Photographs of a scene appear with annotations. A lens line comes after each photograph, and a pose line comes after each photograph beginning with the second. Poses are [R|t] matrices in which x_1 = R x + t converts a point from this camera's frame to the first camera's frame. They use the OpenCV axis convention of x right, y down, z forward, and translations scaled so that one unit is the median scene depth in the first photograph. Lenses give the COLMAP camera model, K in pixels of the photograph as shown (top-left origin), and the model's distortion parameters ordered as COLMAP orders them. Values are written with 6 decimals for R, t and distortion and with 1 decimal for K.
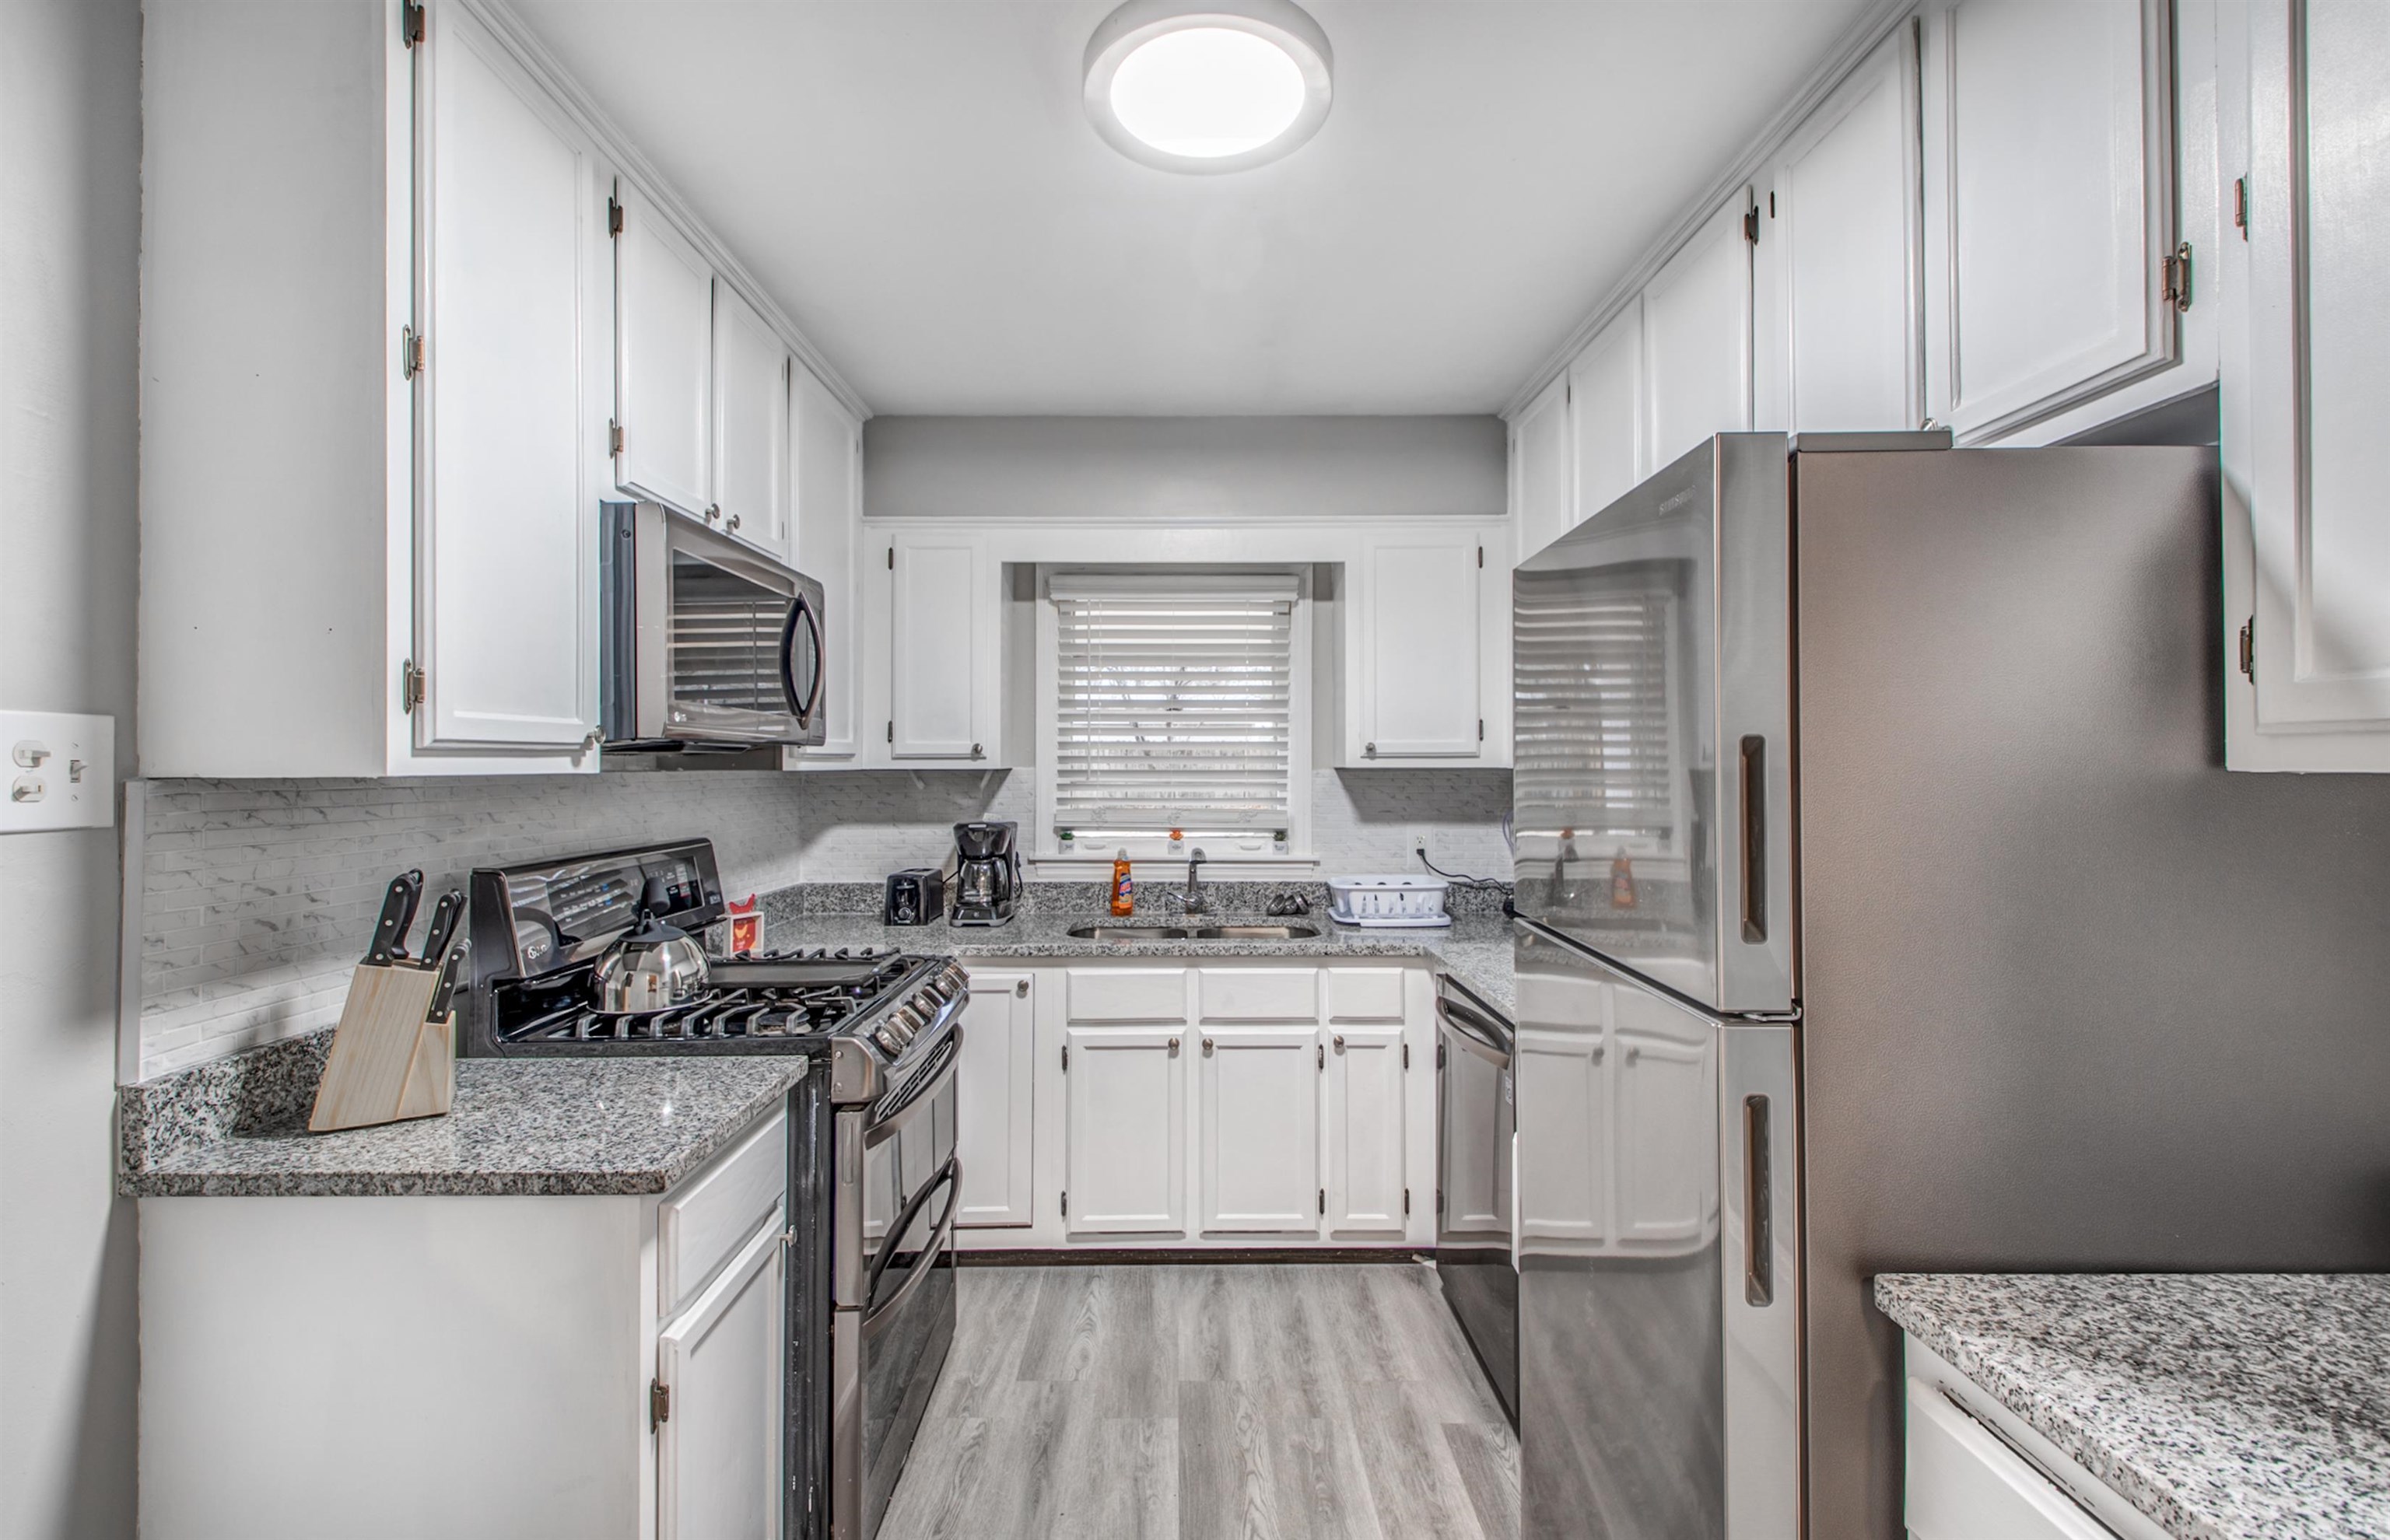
lens RADIAL K [[1051.4, 0, 1176.3], [0, 1051.4, 738.8], [0, 0, 1]] dist [0.074045, -0.023238]
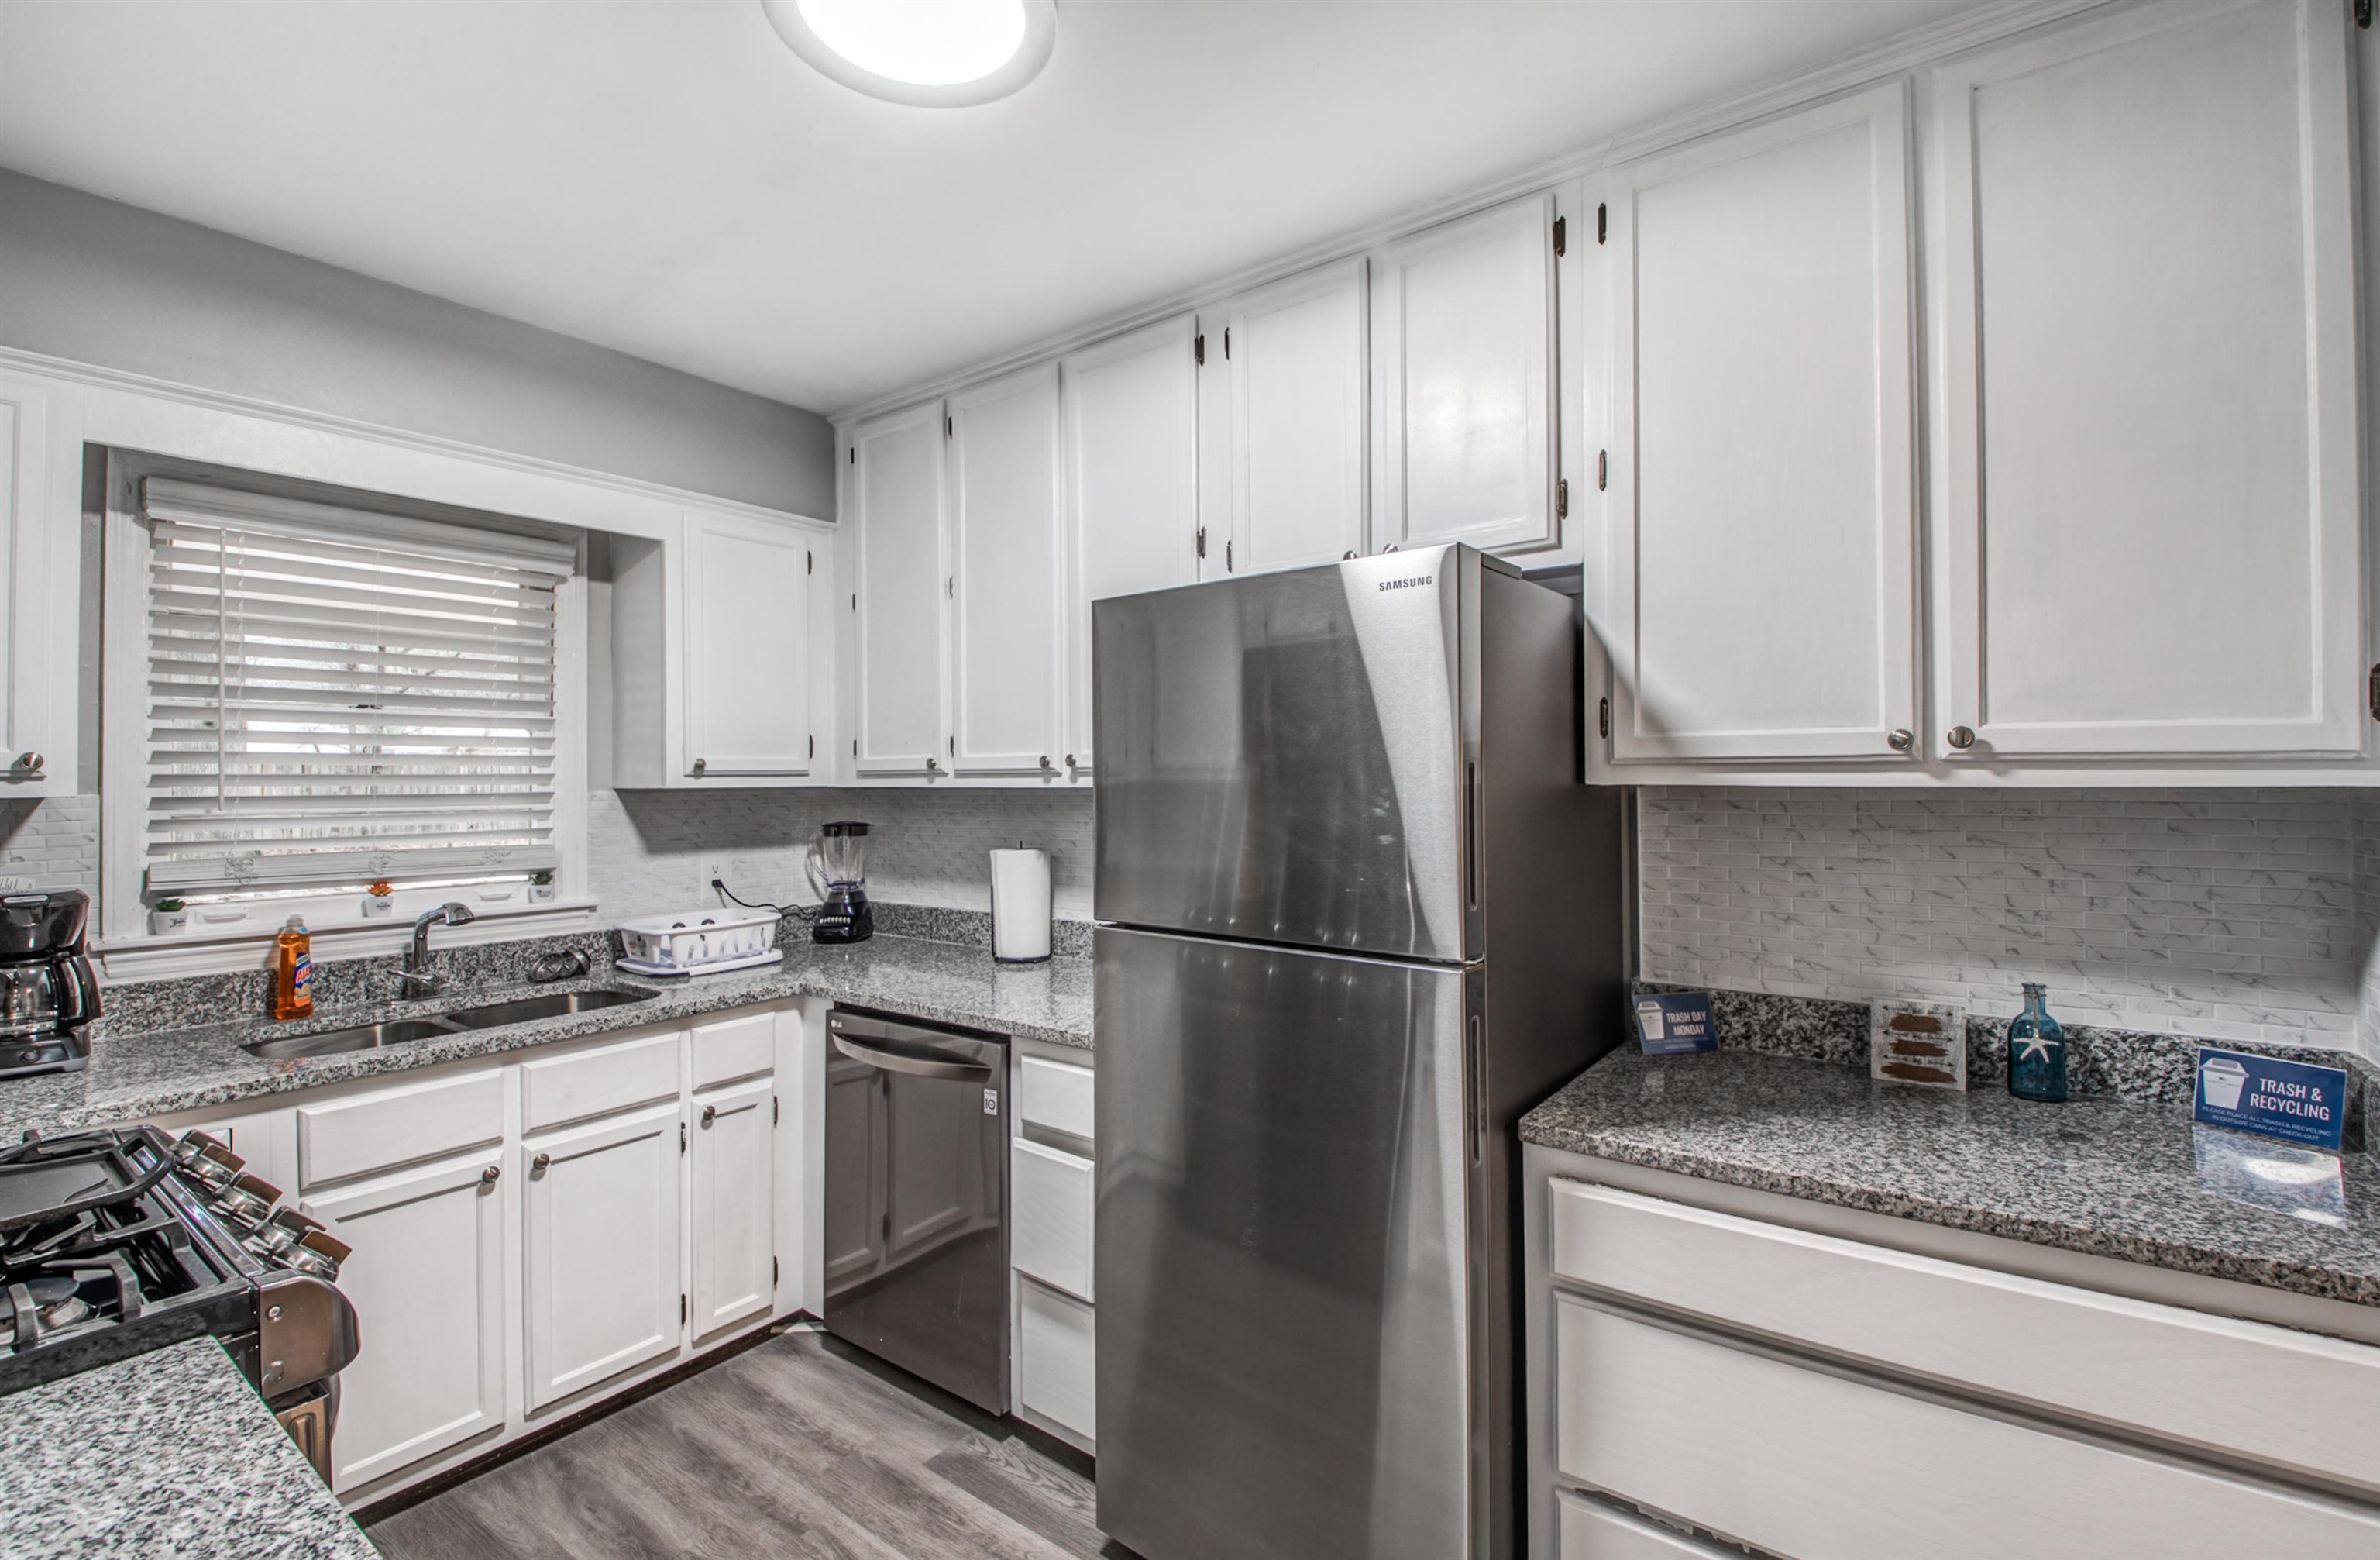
lens RADIAL K [[1081.3, 0, 1172.7], [0, 1081.3, 752.8], [0, 0, 1]] dist [0.038416, -0.028171]
pose [[0.601024, 0.015107, 0.799088, -0.294099], [-0.013872, 0.999868, -0.008470, 0.001006], [-0.799111, -0.005994, 0.601154, 0.166470]]
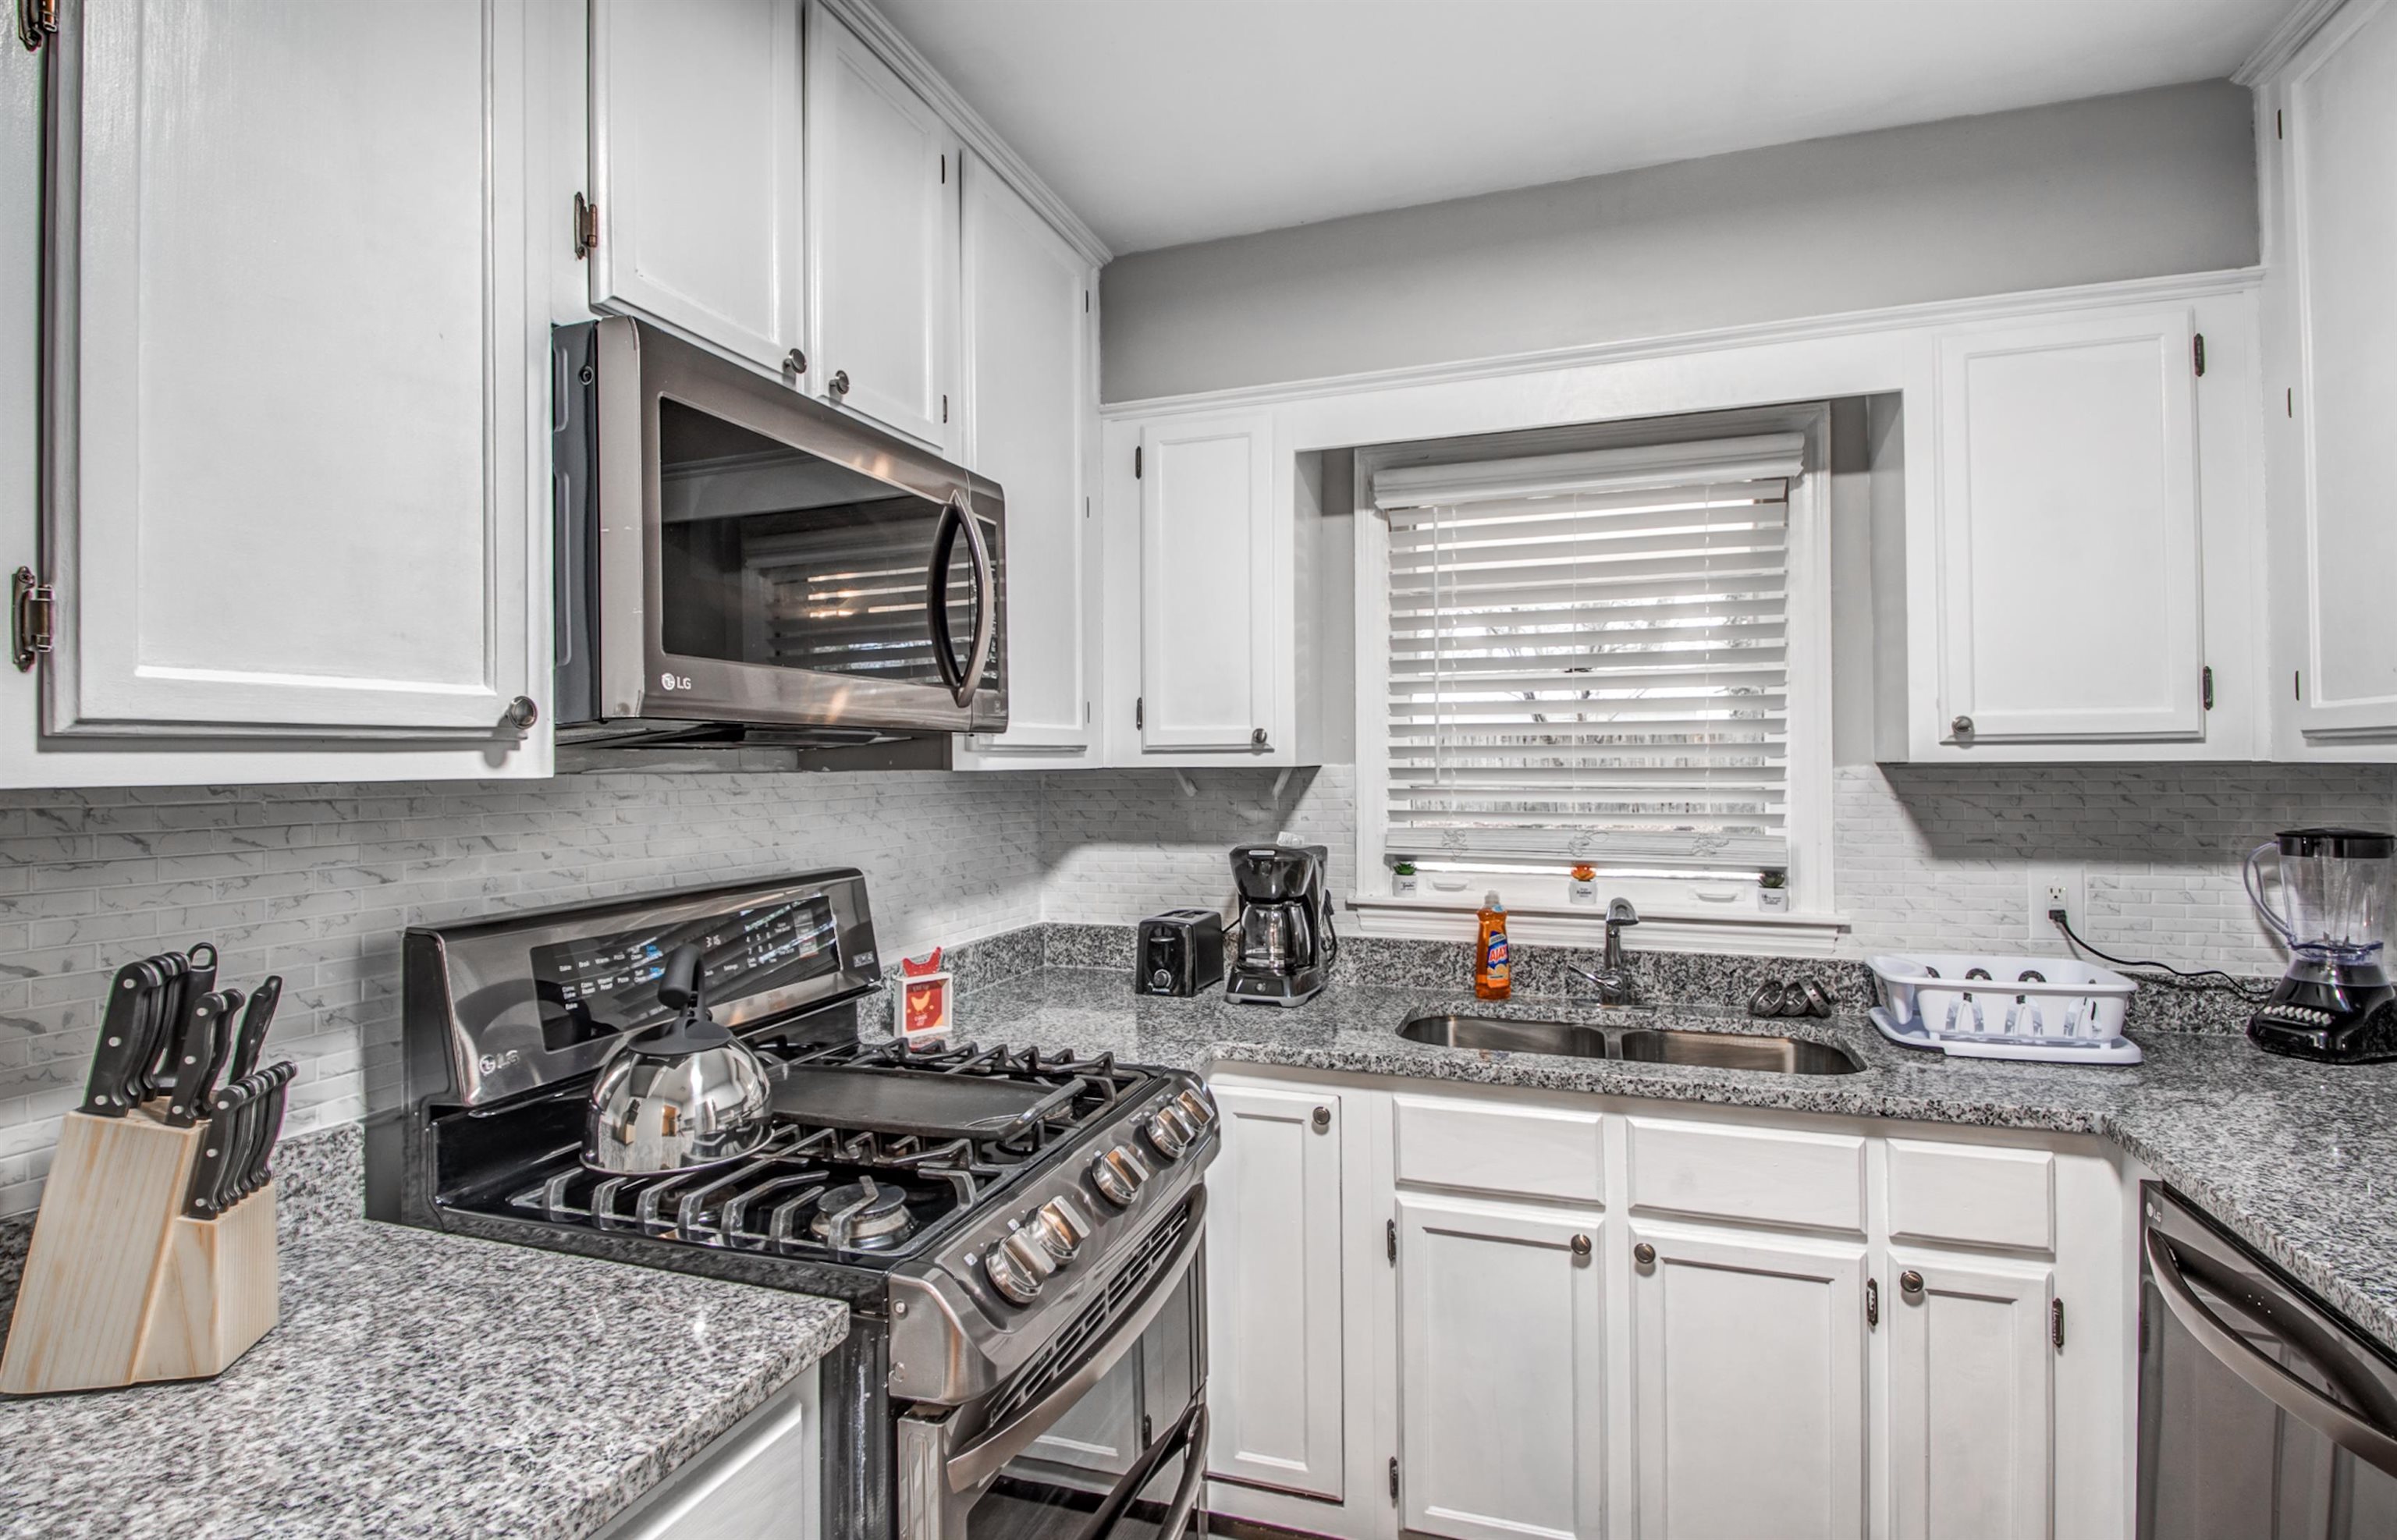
lens RADIAL K [[1189.3, 0, 1169.1], [0, 1189.3, 743.4], [0, 0, 1]] dist [0.046048, -0.041287]
pose [[0.942312, -0.010058, -0.334585, 0.007156], [0.013810, 0.999866, 0.008834, 0.006670], [0.334451, -0.012945, 0.942324, 0.285461]]
